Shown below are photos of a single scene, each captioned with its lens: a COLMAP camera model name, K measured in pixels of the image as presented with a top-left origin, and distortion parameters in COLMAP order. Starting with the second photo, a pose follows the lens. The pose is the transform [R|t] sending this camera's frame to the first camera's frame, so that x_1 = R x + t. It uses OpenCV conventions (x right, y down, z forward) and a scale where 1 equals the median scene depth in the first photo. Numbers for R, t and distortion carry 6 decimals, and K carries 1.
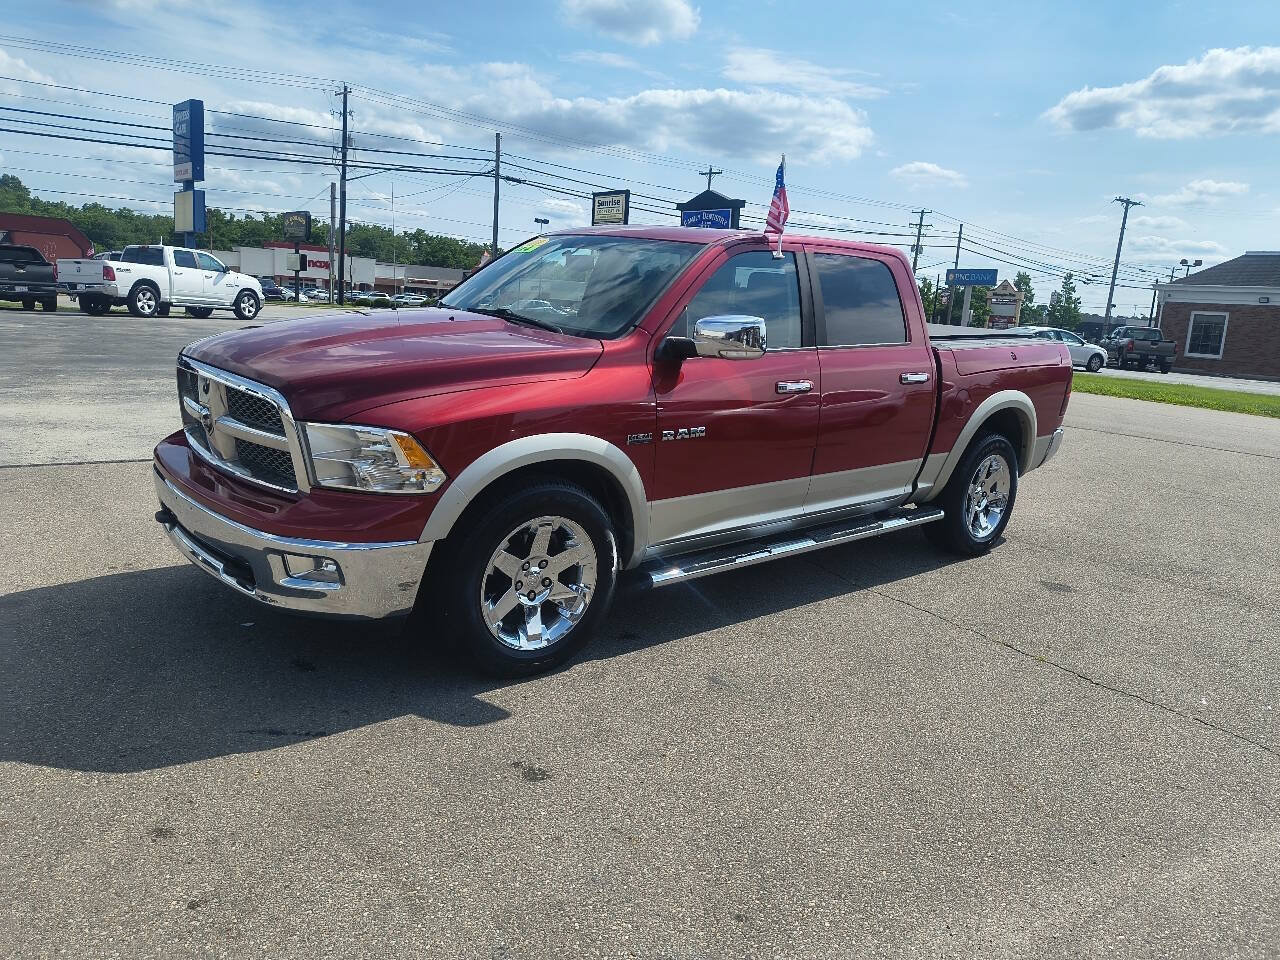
lens RADIAL K [[931.7, 0, 644.1], [0, 931.7, 483.3], [0, 0, 1]] dist [0.032242, -0.039014]
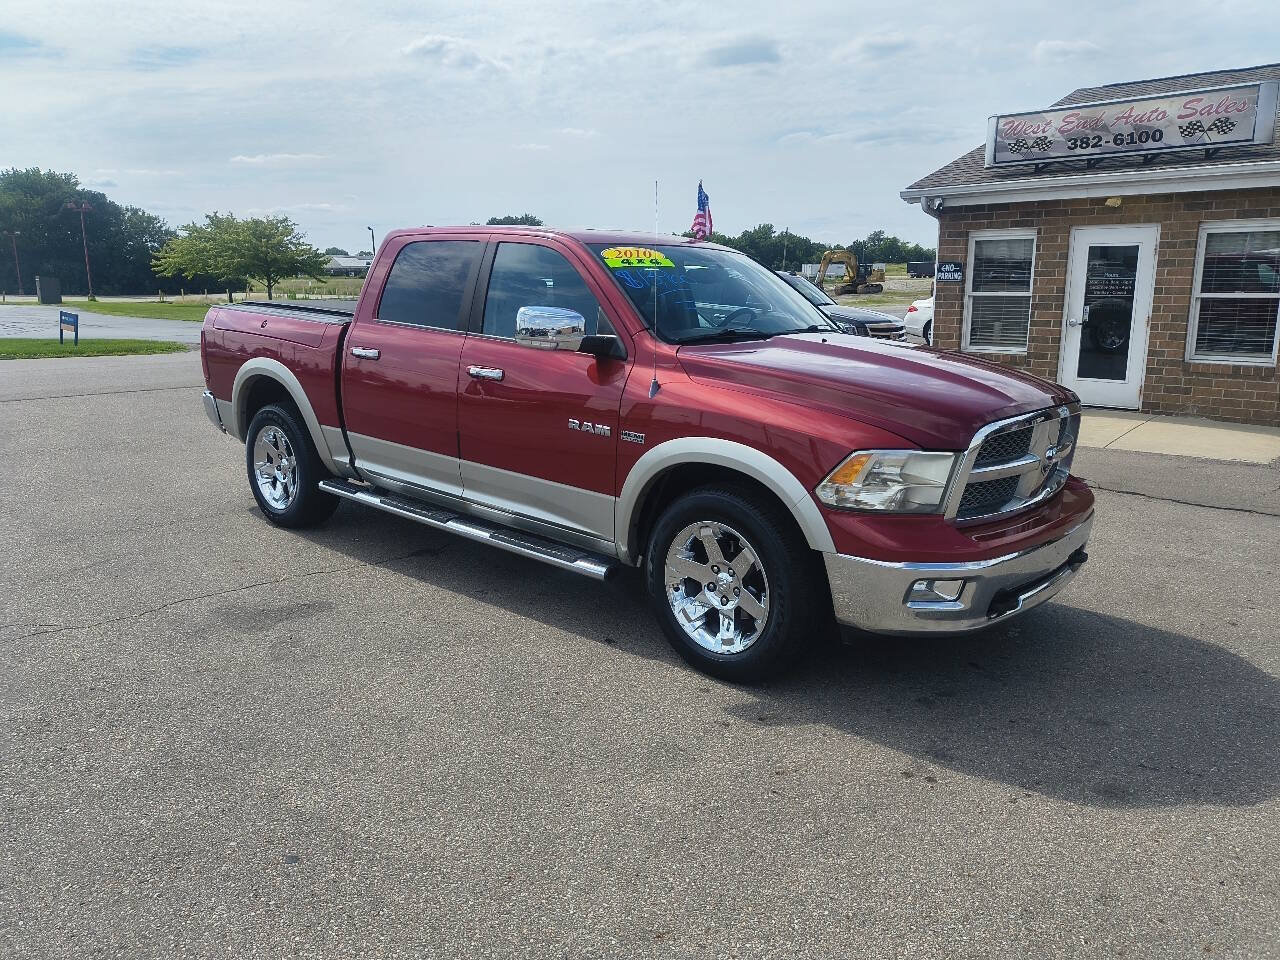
lens RADIAL K [[931.7, 0, 644.5], [0, 931.7, 481.1], [0, 0, 1]] dist [0.032242, -0.039014]
pose [[-0.117654, -0.279458, 0.952922, -0.105197], [0.183814, 0.936877, 0.297447, -0.032595], [-0.975894, 0.210156, -0.058859, 0.111950]]
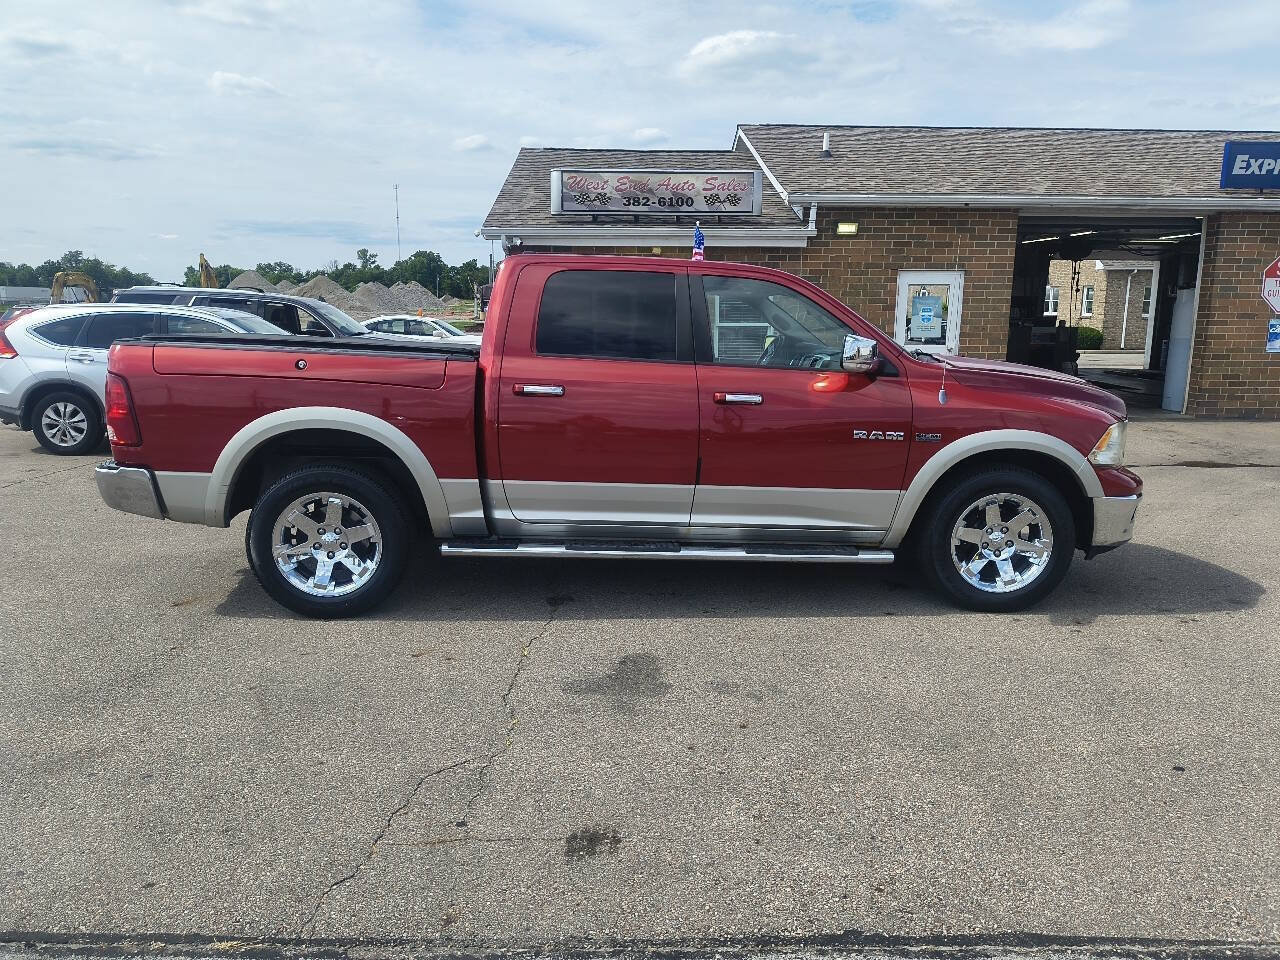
lens RADIAL K [[931.7, 0, 649.0], [0, 931.7, 475.6], [0, 0, 1]] dist [0.032242, -0.039014]
pose [[-0.783792, -0.184207, 0.593075, -0.064187], [0.056007, 0.930138, 0.362914, -0.046580], [-0.618493, 0.317665, -0.718718, 0.198631]]
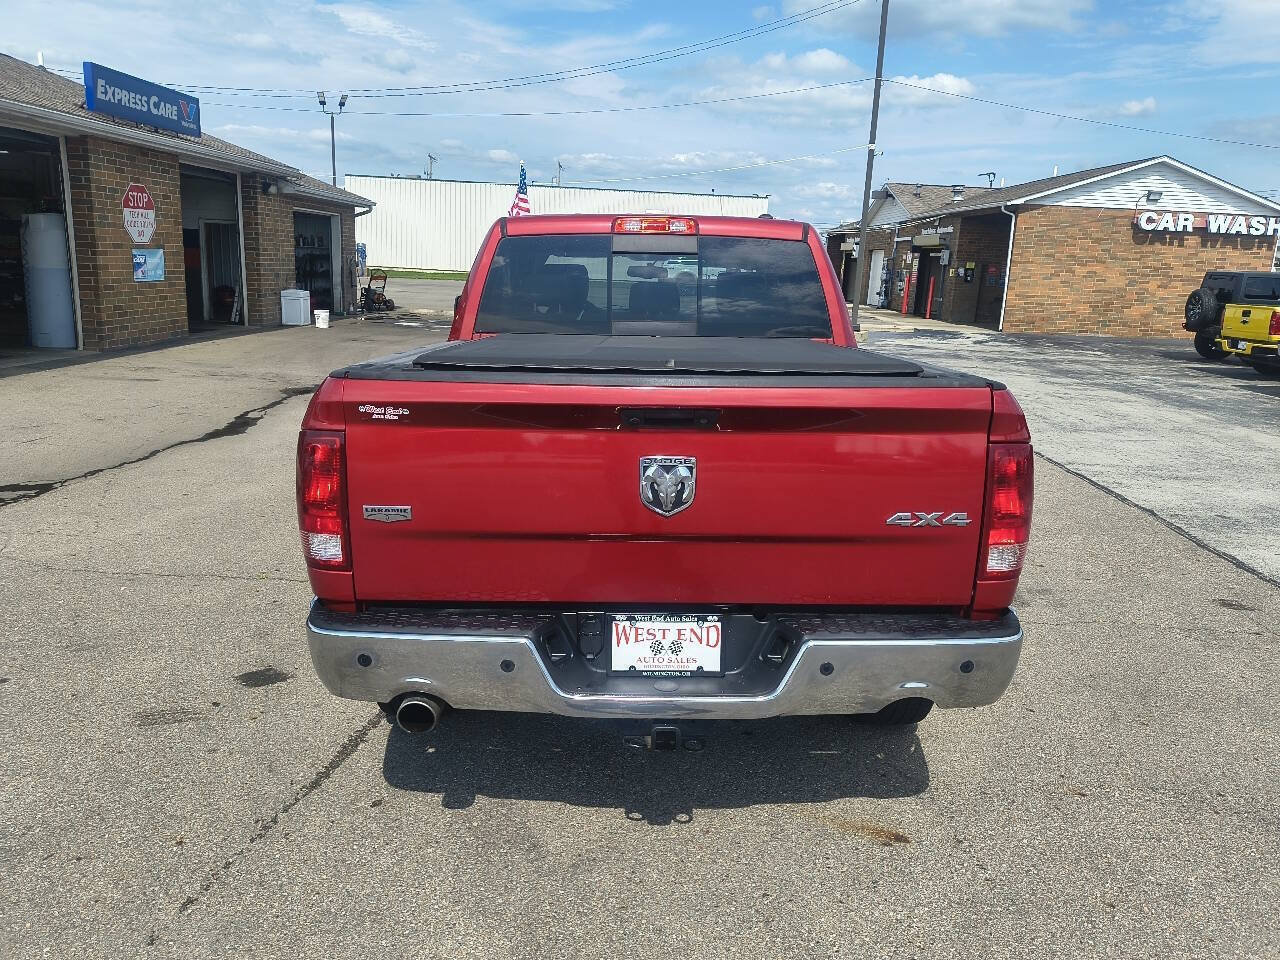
lens RADIAL K [[931.7, 0, 646.2], [0, 931.7, 472.4], [0, 0, 1]] dist [0.032242, -0.039014]
pose [[-0.656622, 0.067754, -0.751170, 0.086062], [-0.231150, 0.929952, 0.285936, -0.032744], [0.717925, 0.361385, -0.594966, 0.176289]]
